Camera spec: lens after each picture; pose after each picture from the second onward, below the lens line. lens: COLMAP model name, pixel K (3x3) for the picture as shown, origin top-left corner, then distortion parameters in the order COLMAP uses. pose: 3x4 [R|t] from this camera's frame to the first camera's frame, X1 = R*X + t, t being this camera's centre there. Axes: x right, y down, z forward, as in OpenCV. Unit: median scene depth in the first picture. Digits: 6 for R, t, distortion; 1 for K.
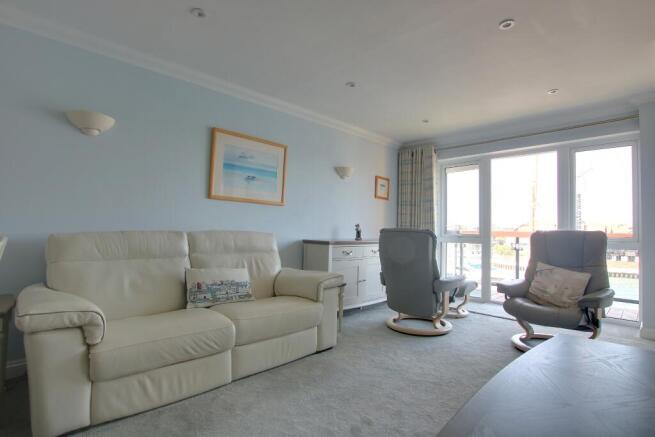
lens RADIAL K [[322.2, 0, 327.5], [0, 322.2, 218.5], [0, 0, 1]] dist [-0.029189, 0.001245]
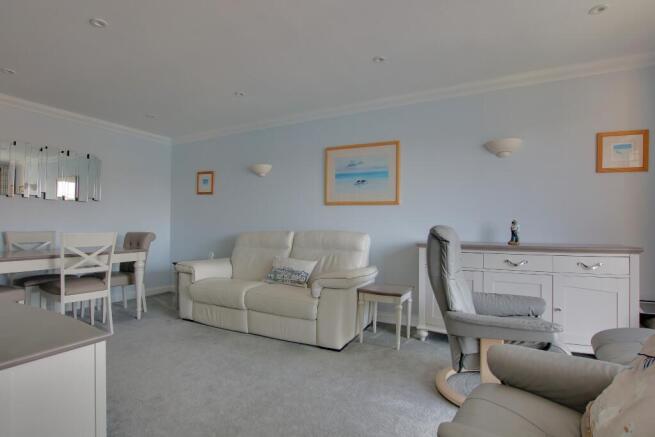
lens RADIAL K [[322.2, 0, 327.5], [0, 322.2, 218.5], [0, 0, 1]] dist [-0.029189, 0.001245]
pose [[0.332419, -0.032656, -0.942566, 0.753431], [0.035930, 0.999113, -0.021944, 0.017669], [0.942447, -0.026572, 0.333297, 0.529899]]
